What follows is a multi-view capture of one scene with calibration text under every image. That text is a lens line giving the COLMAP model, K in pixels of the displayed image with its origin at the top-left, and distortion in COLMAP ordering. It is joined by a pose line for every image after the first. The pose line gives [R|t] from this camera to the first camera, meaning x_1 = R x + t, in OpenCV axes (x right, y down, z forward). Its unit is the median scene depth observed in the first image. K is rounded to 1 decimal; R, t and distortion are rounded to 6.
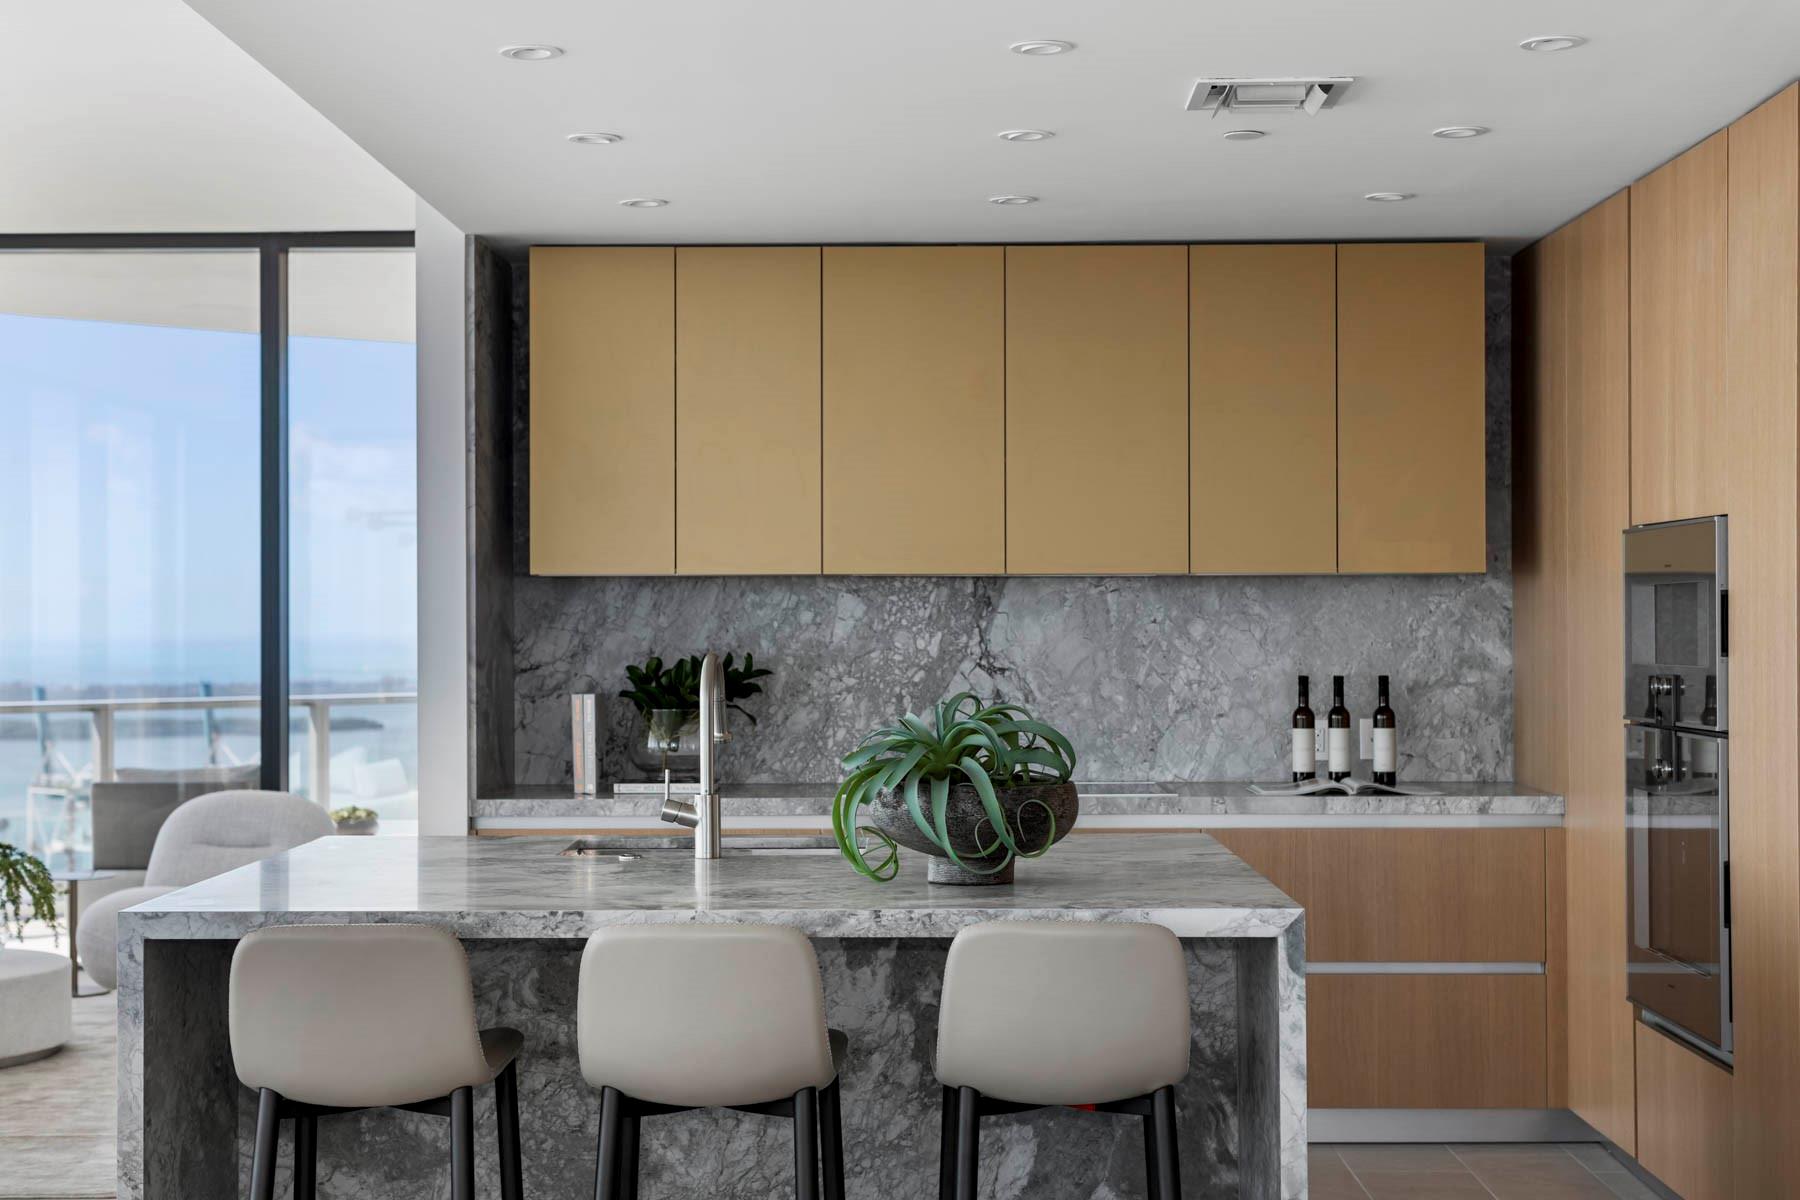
lens RADIAL K [[2646.4, 0, 900.0], [0, 2646.4, 600.0], [0, 0, 1]] dist [0.039220, -0.066663]
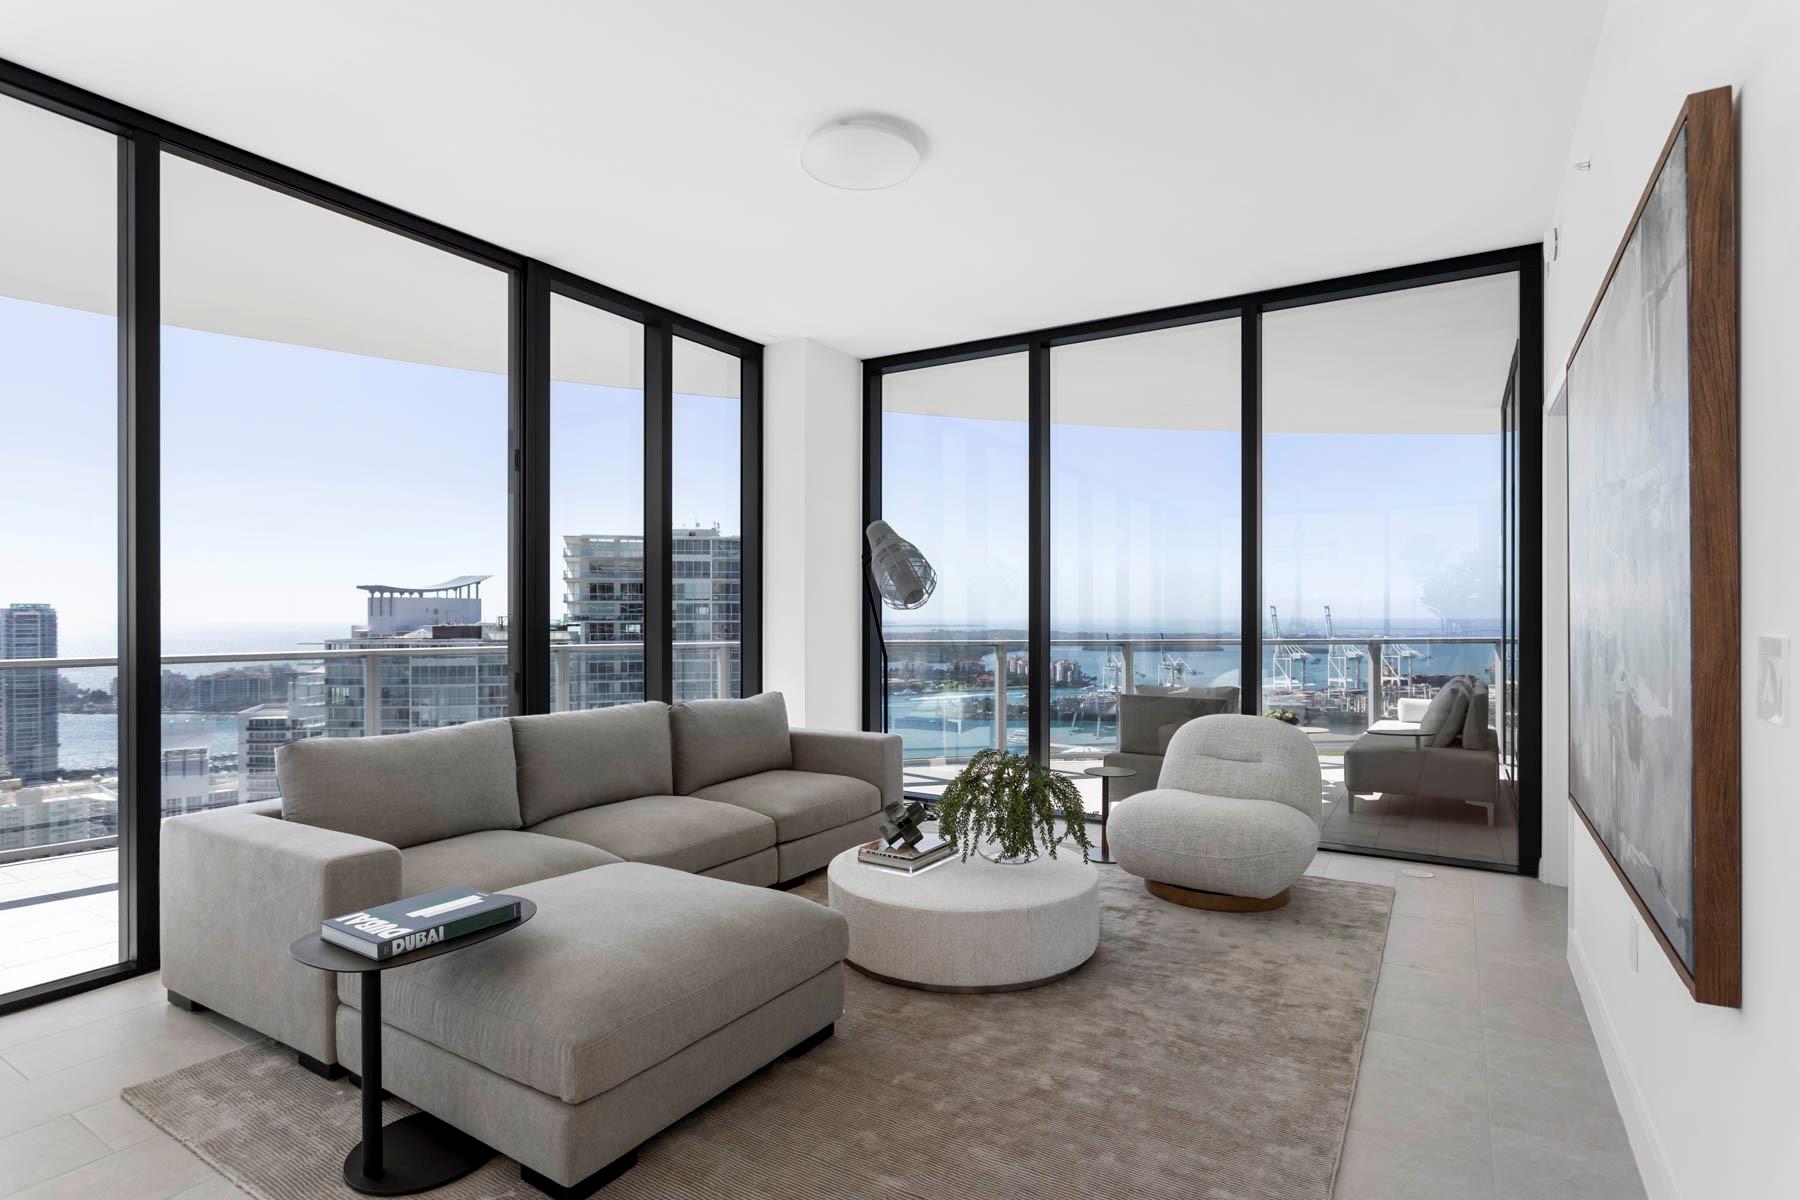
lens RADIAL K [[893.4, 0, 904.5], [0, 893.4, 613.2], [0, 0, 1]] dist [-0.001908, 0.002283]
pose [[0.859791, 0.003507, -0.510634, -0.219892], [0.000841, 0.999965, 0.008283, 0.026203], [0.510646, -0.007551, 0.859758, 0.731536]]
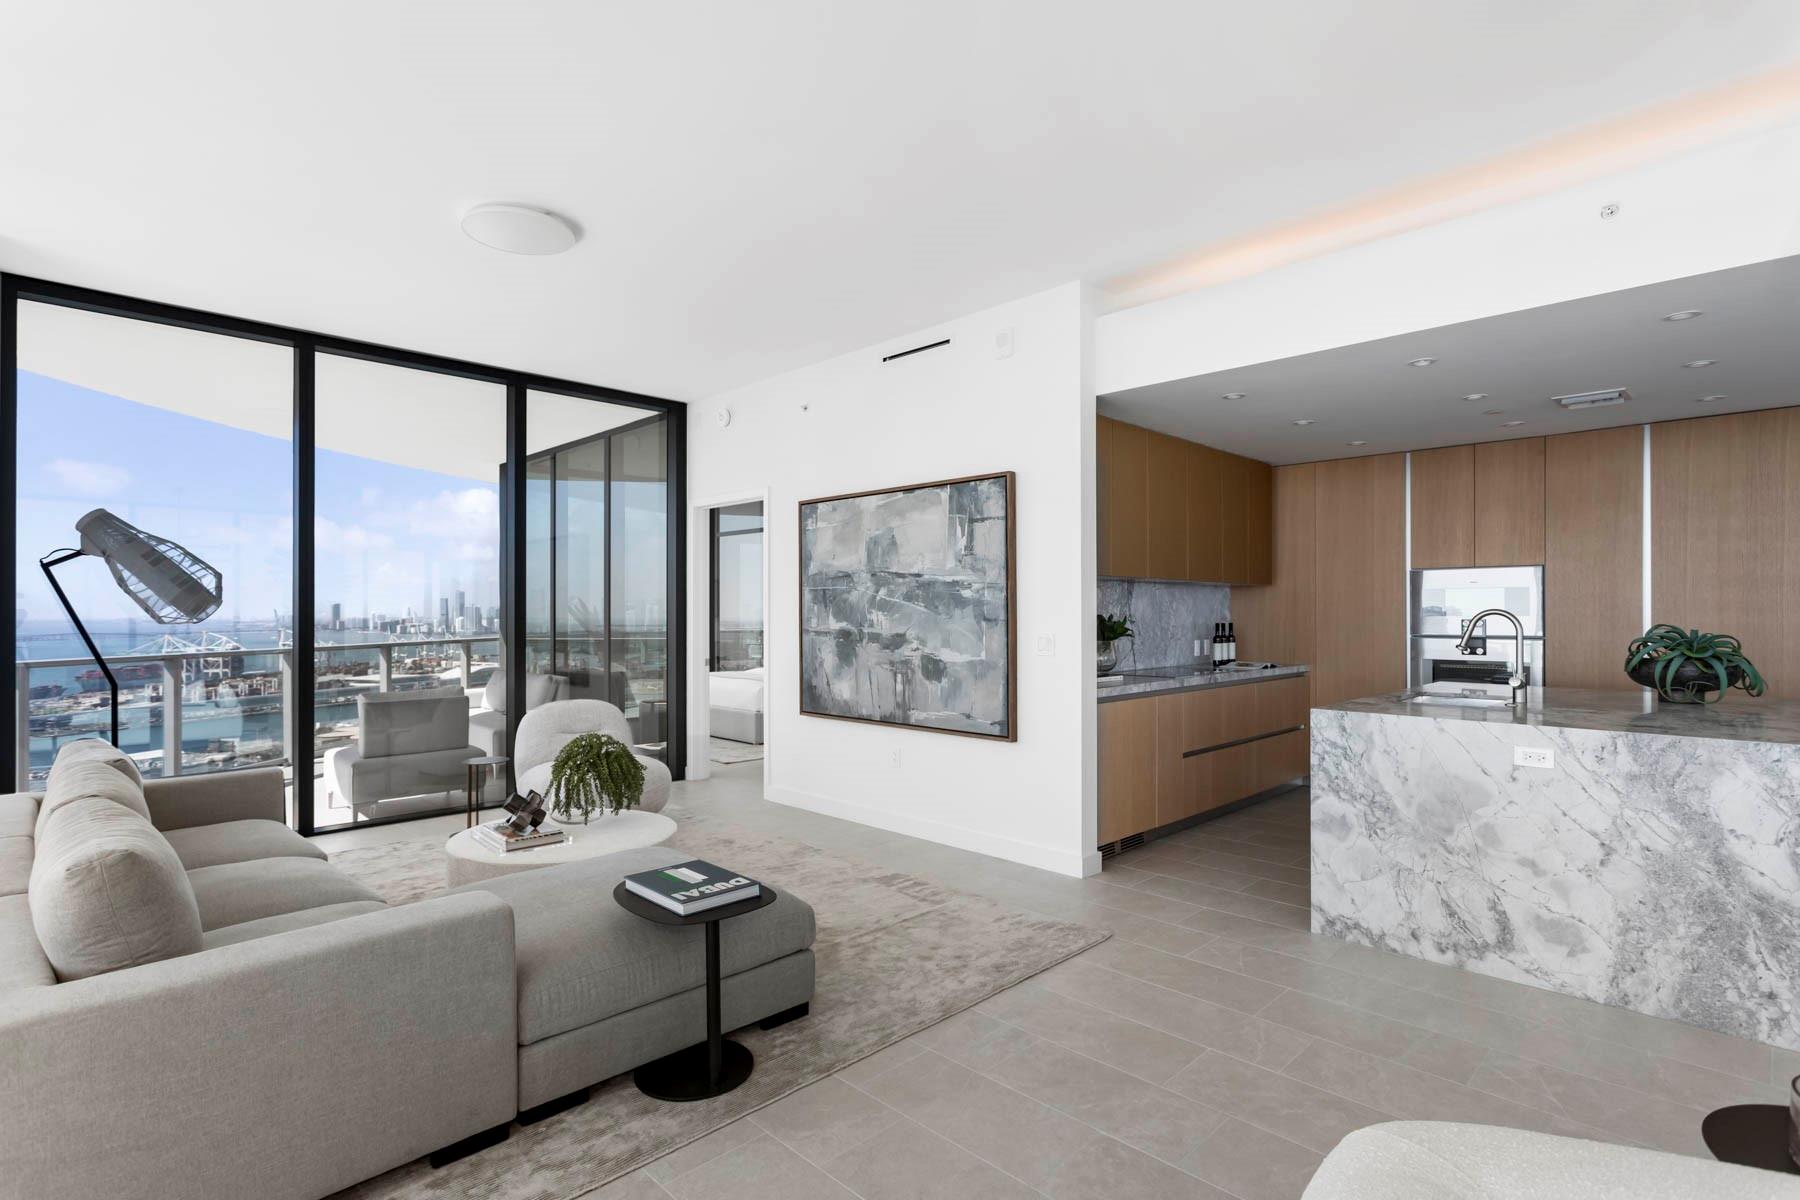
lens RADIAL K [[893.4, 0, 904.5], [0, 893.4, 613.2], [0, 0, 1]] dist [-0.001908, 0.002283]
pose [[0.692761, 0.002442, 0.721164, -0.671089], [-0.008346, 0.999954, 0.004631, 0.016918], [-0.721119, -0.009227, 0.692749, 0.600804]]
